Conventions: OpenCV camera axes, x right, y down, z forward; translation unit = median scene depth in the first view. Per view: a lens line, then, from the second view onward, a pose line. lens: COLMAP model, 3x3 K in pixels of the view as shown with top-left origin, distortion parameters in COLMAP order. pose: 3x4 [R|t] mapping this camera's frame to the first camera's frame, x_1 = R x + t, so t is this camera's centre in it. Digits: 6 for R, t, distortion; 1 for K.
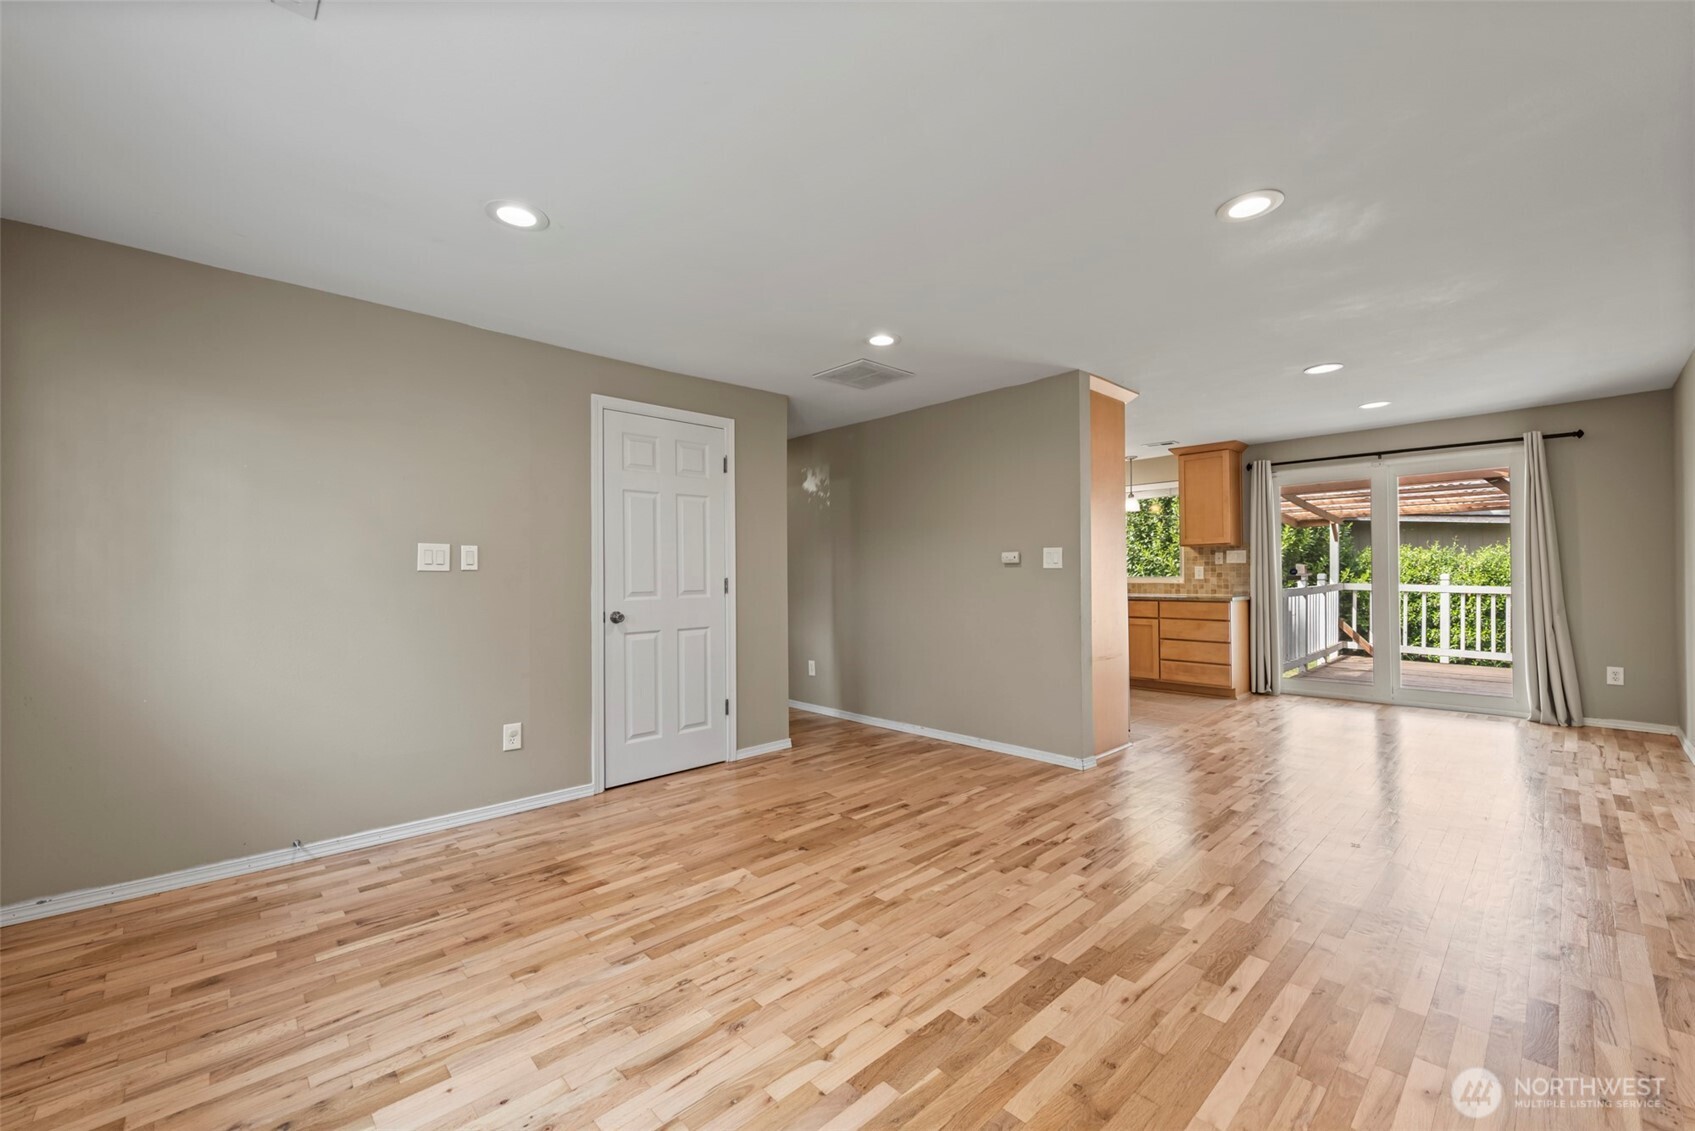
lens RADIAL K [[676.6, 0, 842.7], [0, 676.6, 569.7], [0, 0, 1]] dist [0.011387, -0.004624]
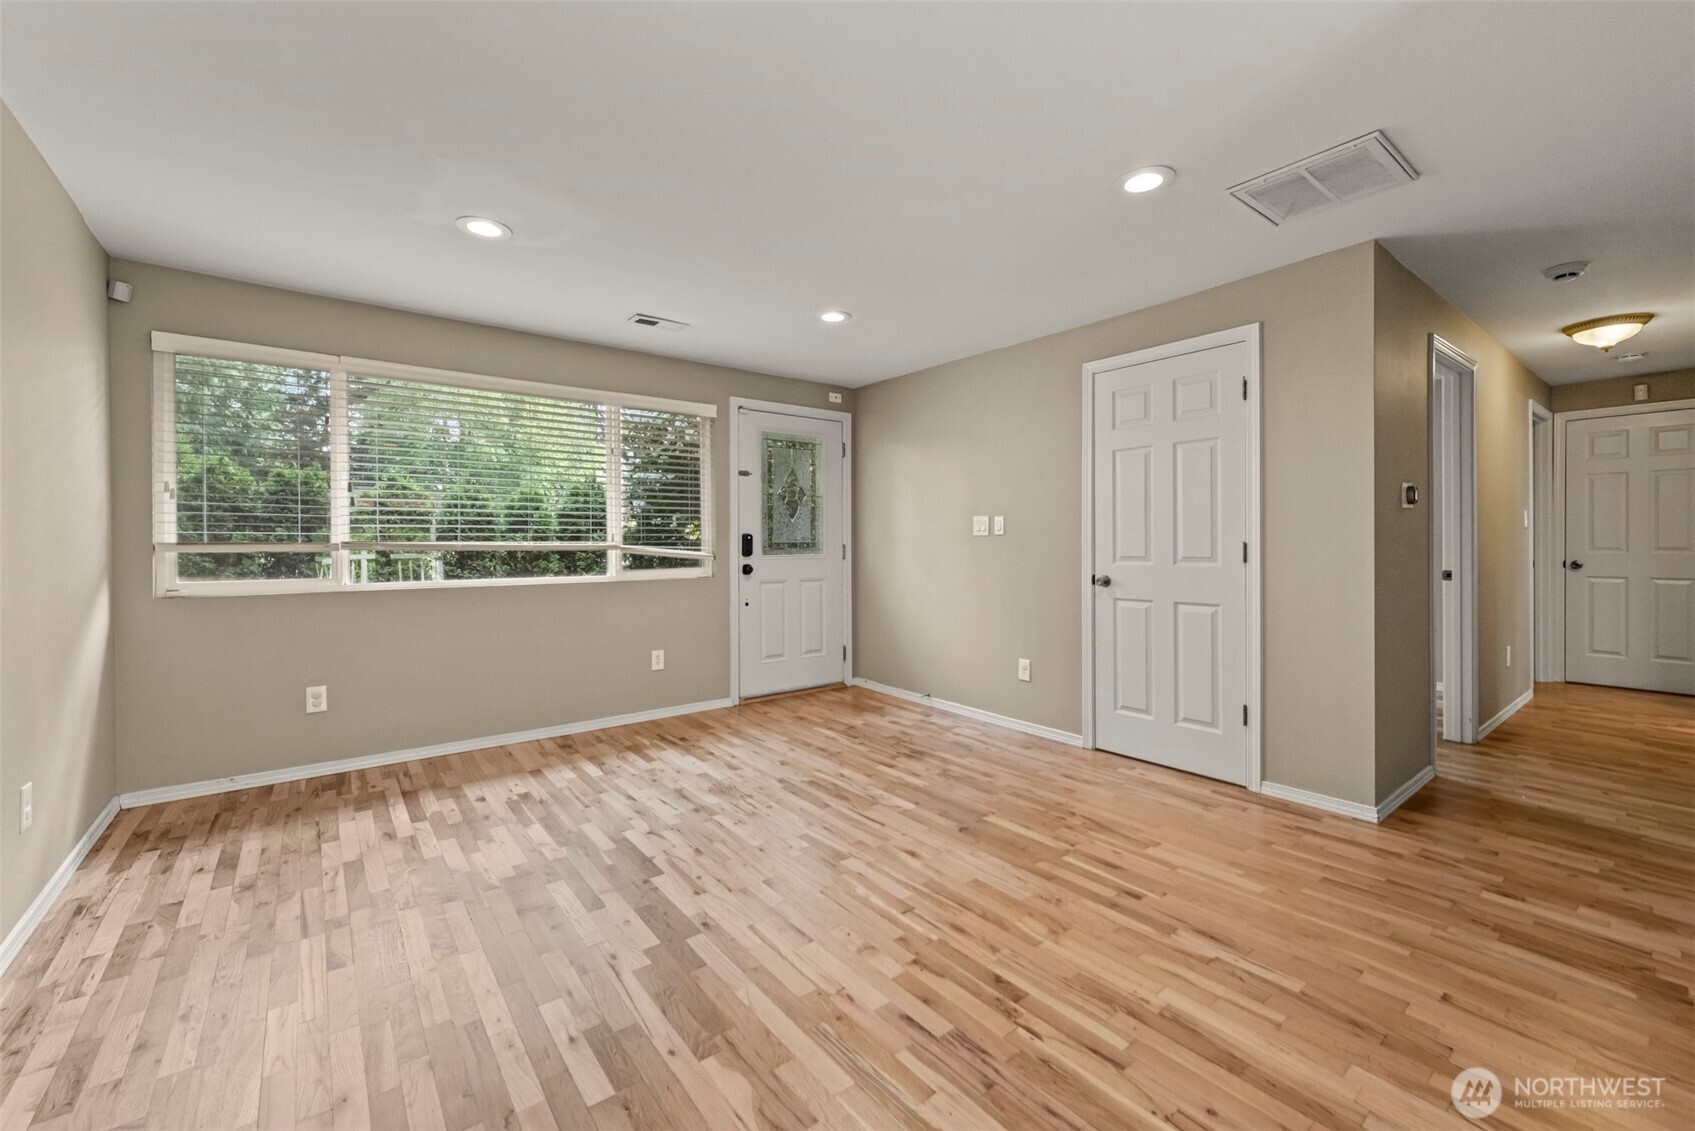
lens RADIAL K [[685.9, 0, 853.1], [0, 685.9, 546.3], [0, 0, 1]] dist [0.009859, -0.000290]
pose [[-0.082679, 0.015450, -0.996456, 0.790446], [0.012076, 0.999822, 0.014500, 0.000611], [0.996503, -0.010834, -0.082851, 0.812366]]
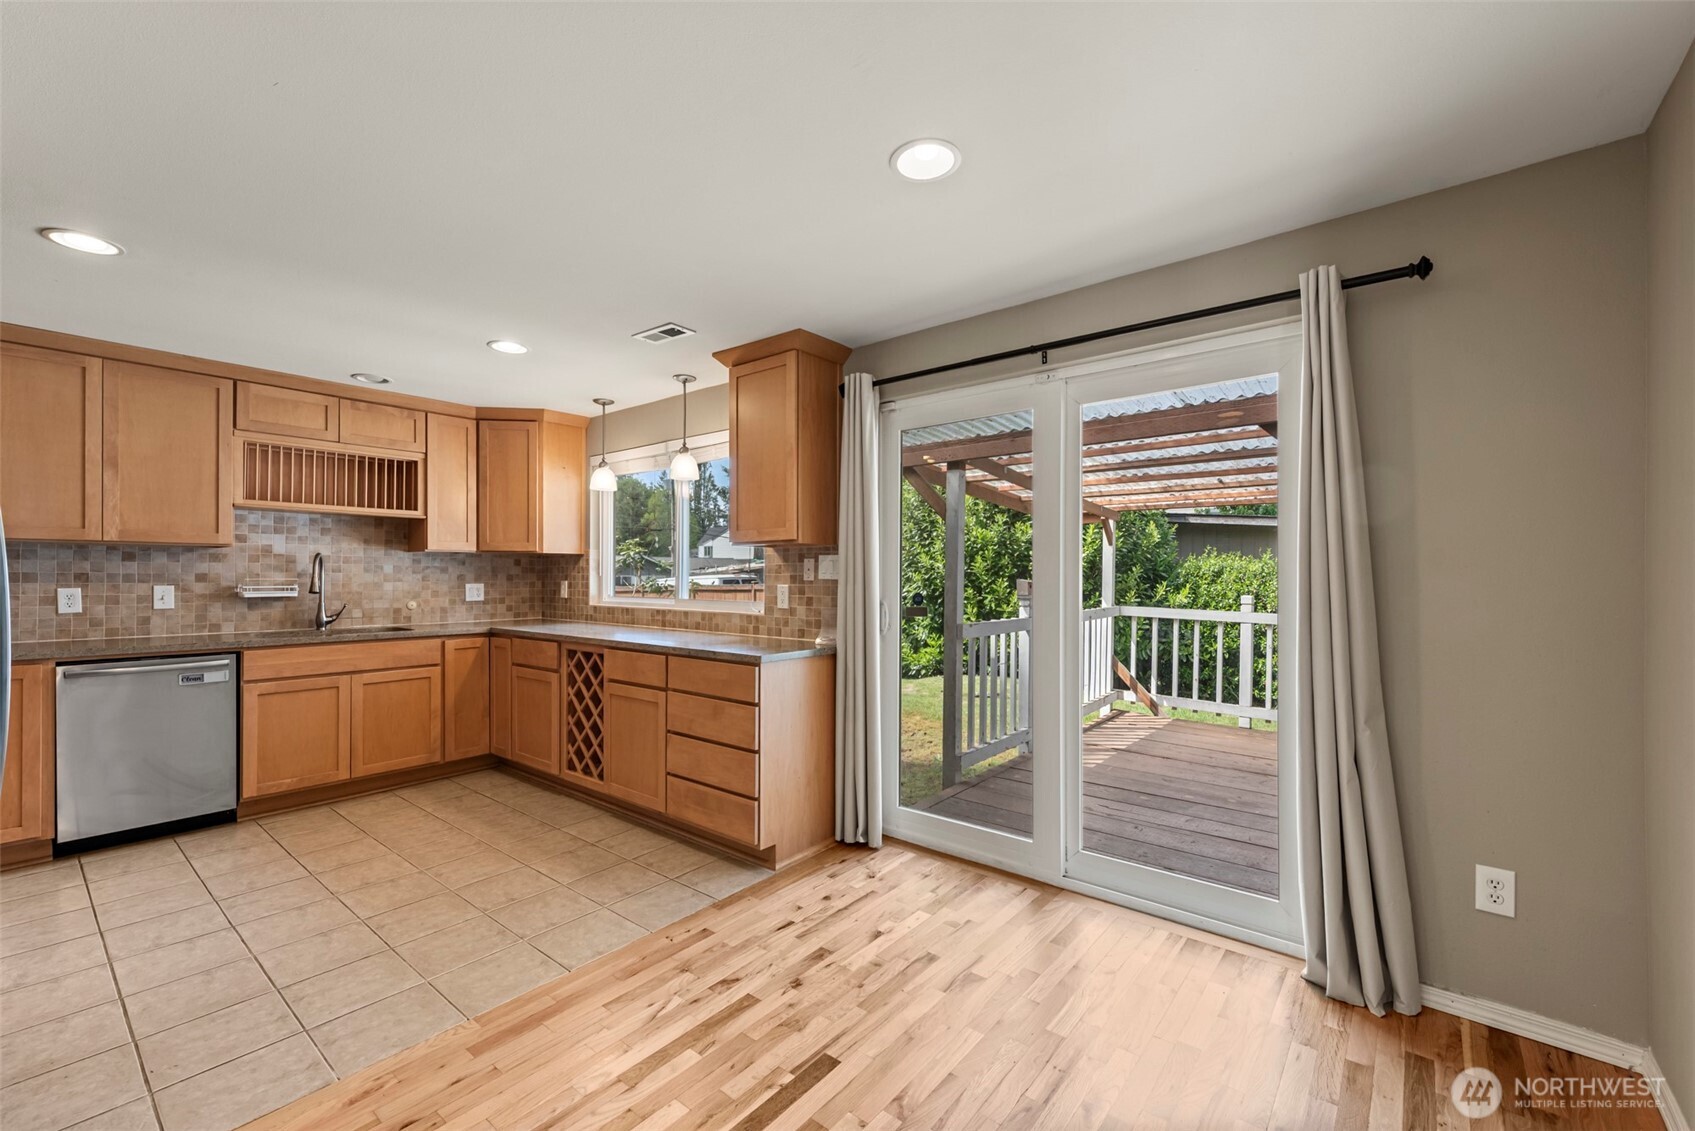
lens RADIAL K [[693.4, 0, 841.6], [0, 693.4, 573.1], [0, 0, 1]] dist [0.006320, -0.000441]
pose [[0.991945, 0.013422, 0.125953, 1.046241], [-0.013802, 0.999902, 0.002150, -0.031451], [-0.125912, -0.003871, 0.992034, 0.959636]]
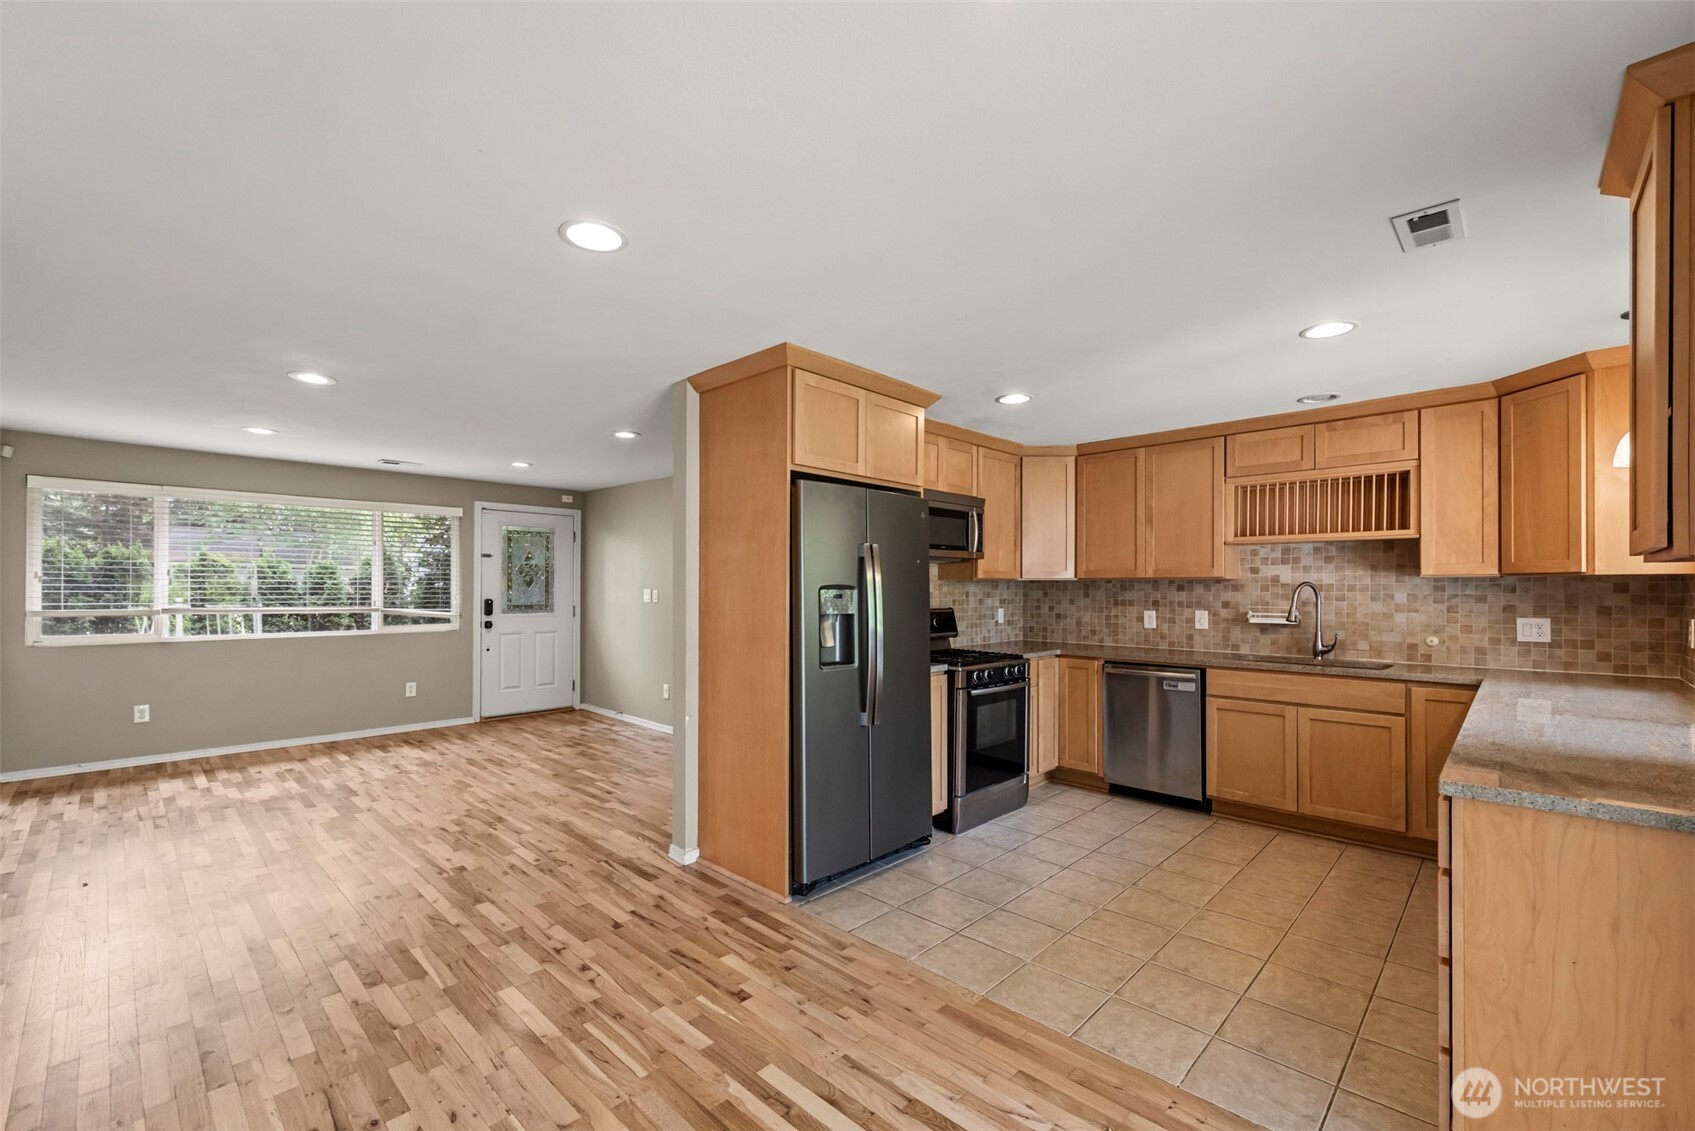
lens RADIAL K [[704.1, 0, 845.4], [0, 704.1, 583.0], [0, 0, 1]] dist [0.008875, -0.000473]
pose [[0.052483, 0.002259, -0.998619, 1.507737], [0.004350, 0.999987, 0.002491, -0.057144], [0.998612, -0.004475, 0.052472, 1.421673]]
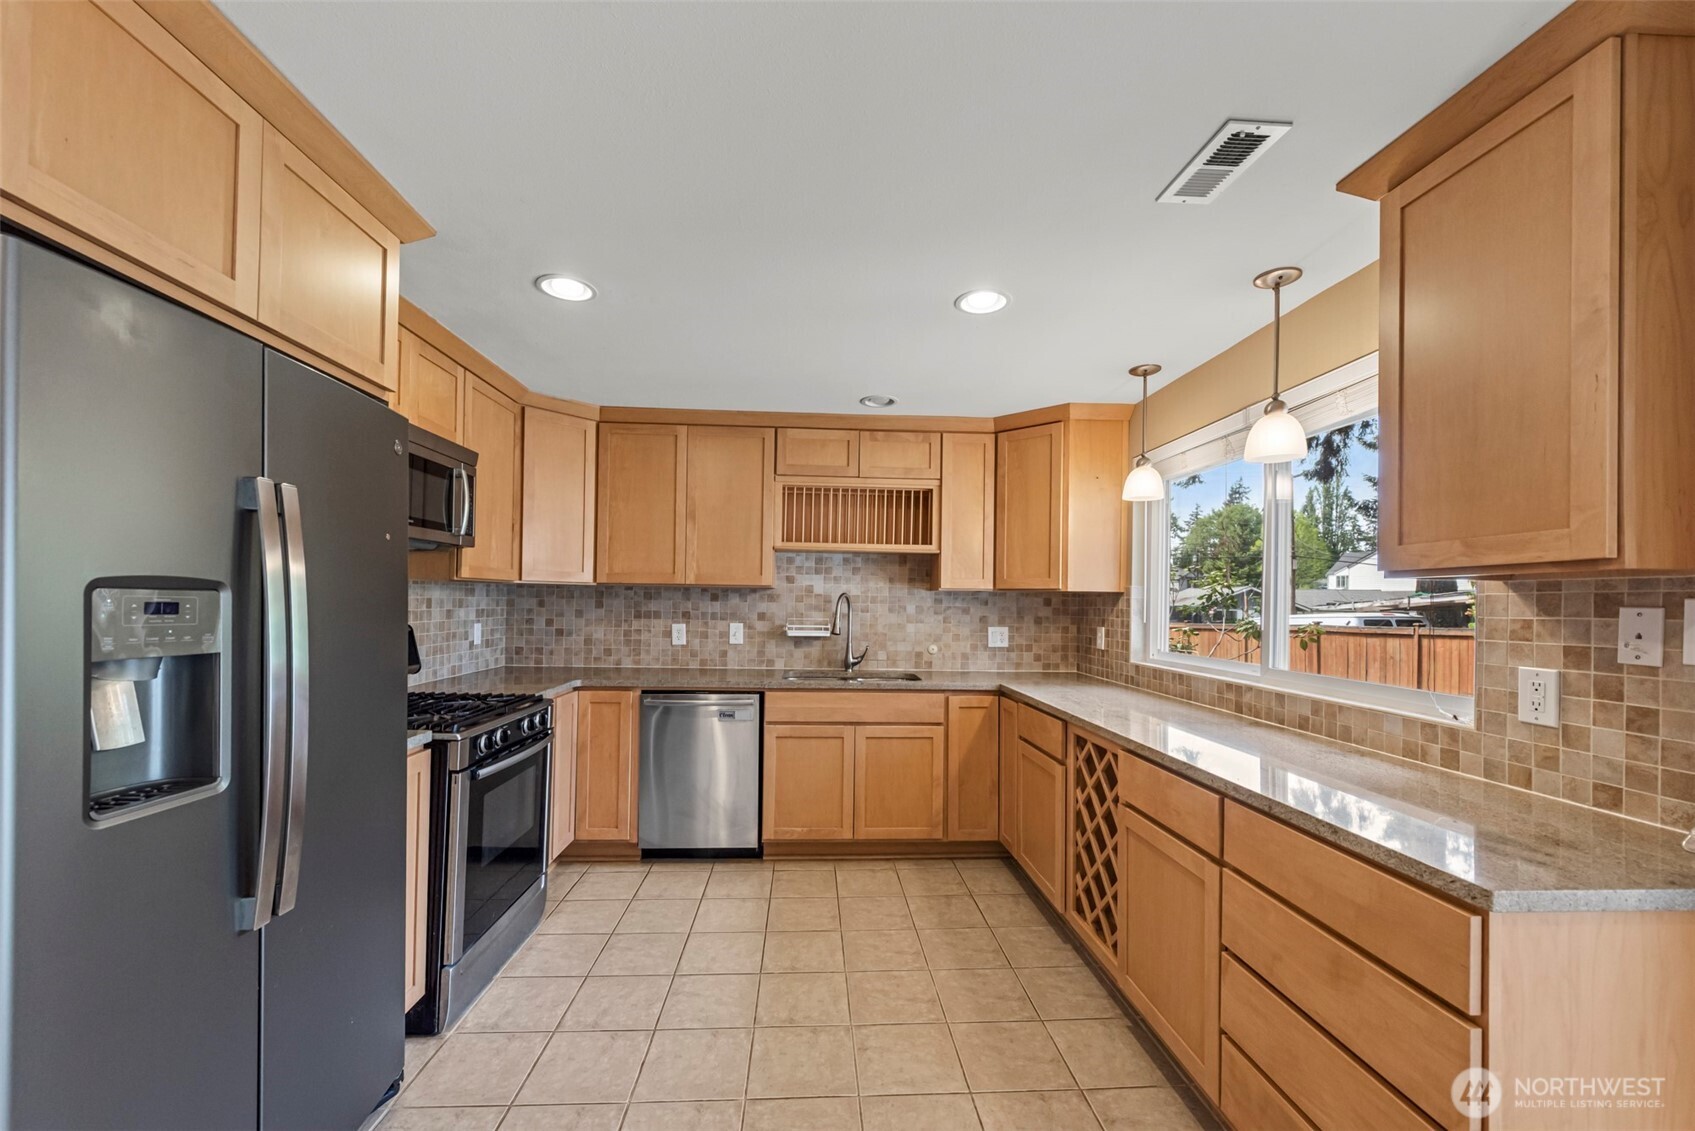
lens RADIAL K [[668.8, 0, 843.6], [0, 668.8, 595.6], [0, 0, 1]] dist [0.016774, -0.006277]
pose [[0.763950, 0.016220, -0.645072, 1.028322], [-0.018985, 0.999816, 0.002657, -0.050599], [0.644996, 0.010217, 0.764118, 1.423049]]
